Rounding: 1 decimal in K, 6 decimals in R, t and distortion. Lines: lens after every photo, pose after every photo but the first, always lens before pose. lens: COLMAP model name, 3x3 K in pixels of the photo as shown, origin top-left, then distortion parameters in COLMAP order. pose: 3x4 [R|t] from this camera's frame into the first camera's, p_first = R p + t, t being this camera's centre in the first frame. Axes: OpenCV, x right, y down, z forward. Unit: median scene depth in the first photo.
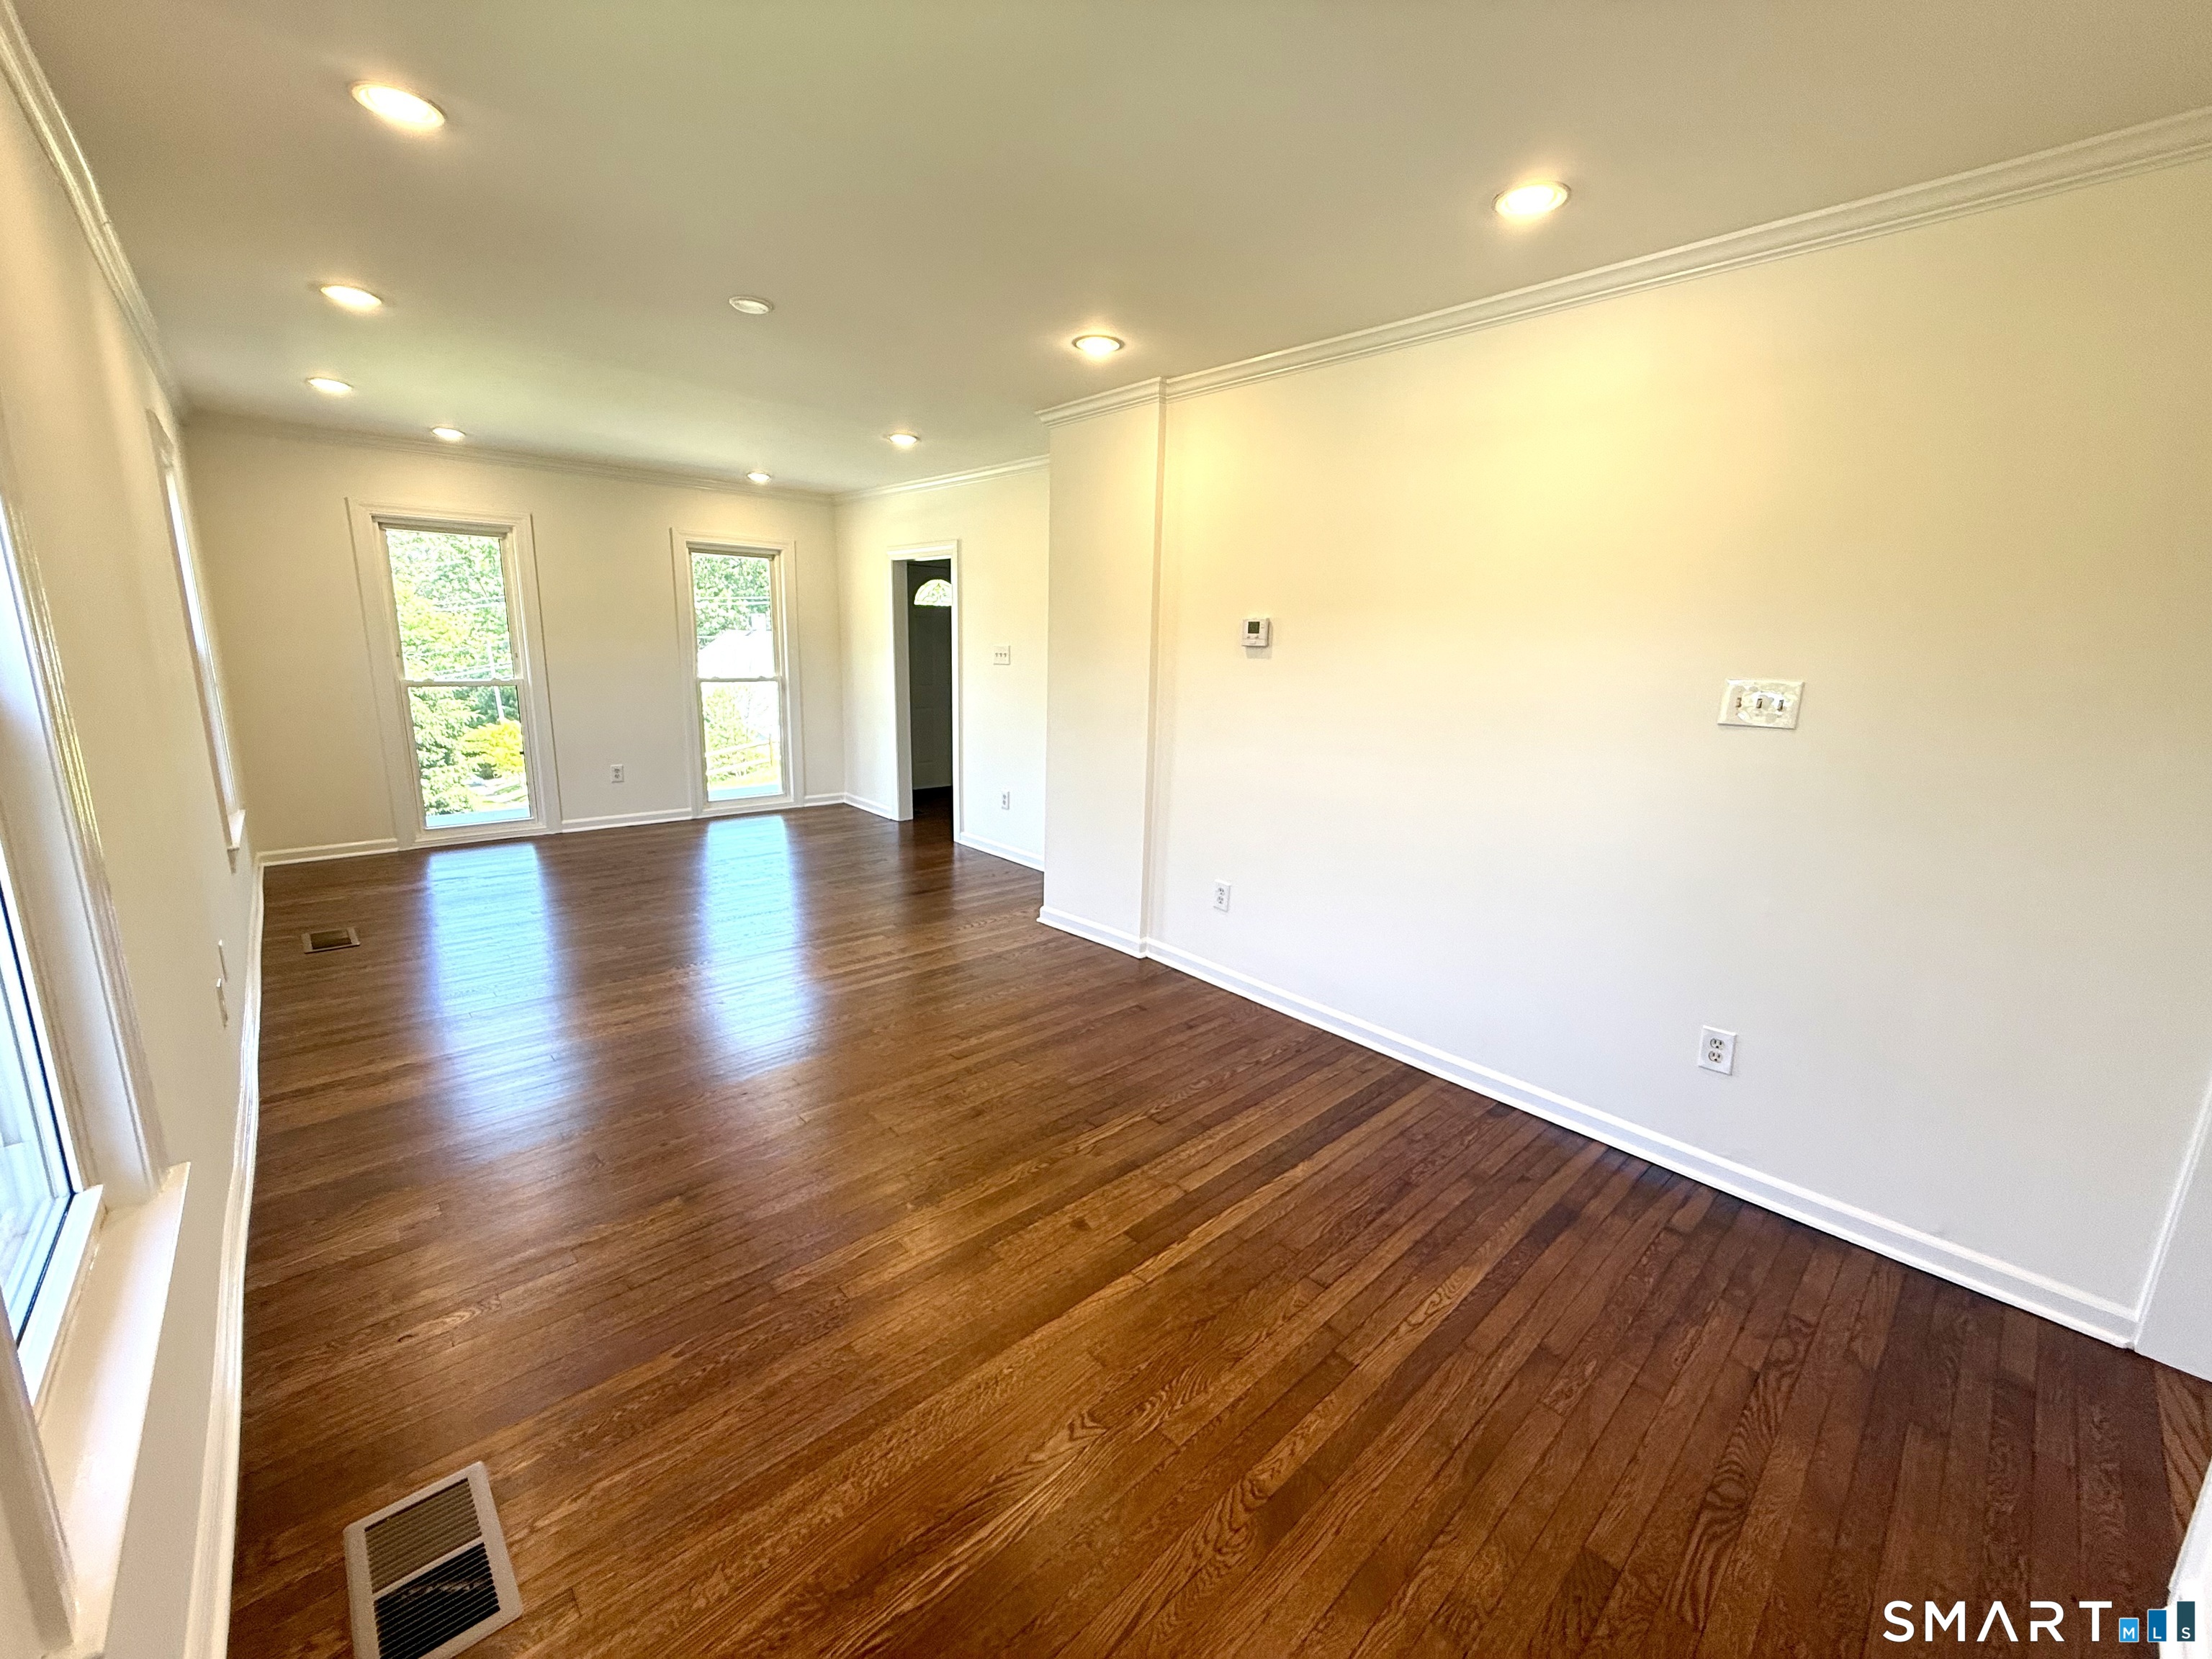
lens RADIAL K [[882.1, 0, 1106.0], [0, 882.1, 829.5], [0, 0, 1]] dist [0.015555, 0.000149]
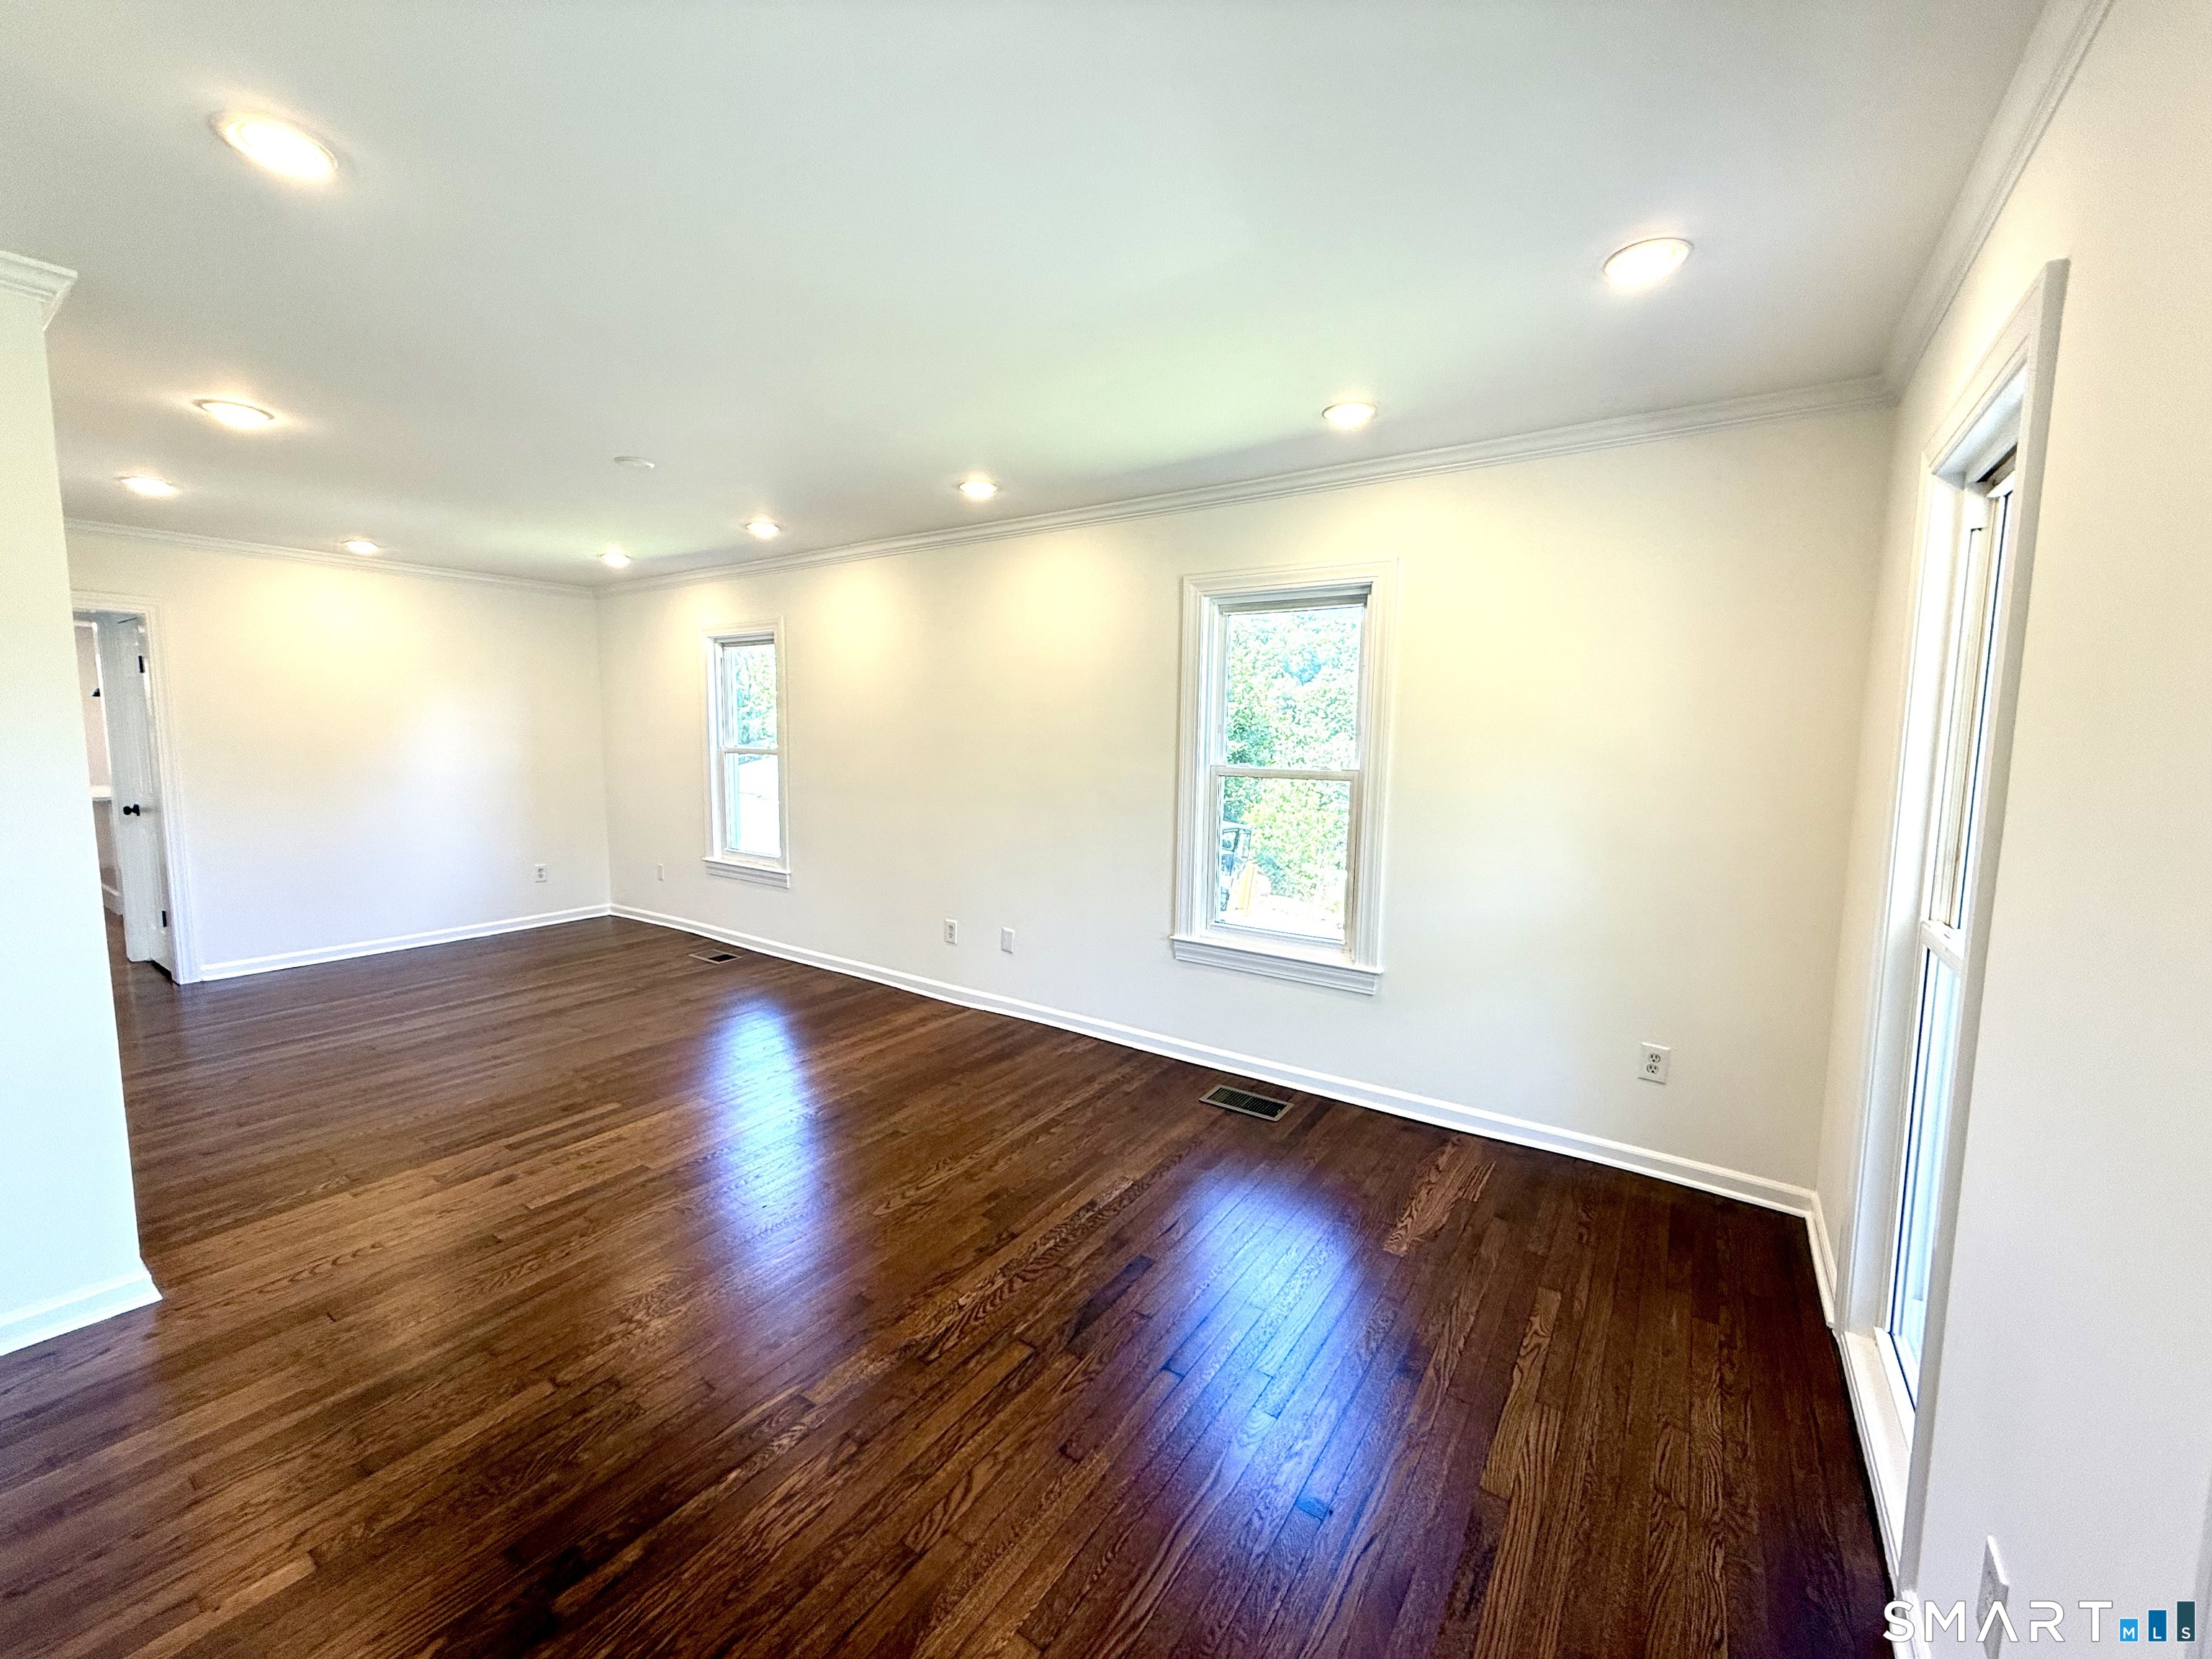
lens RADIAL K [[882.1, 0, 1106.0], [0, 882.1, 829.5], [0, 0, 1]] dist [0.015555, 0.000149]
pose [[-0.974383, -0.010430, -0.224654, -0.578463], [-0.079964, 0.949716, 0.302731, -0.410739], [0.210199, 0.312940, -0.926221, 1.814259]]
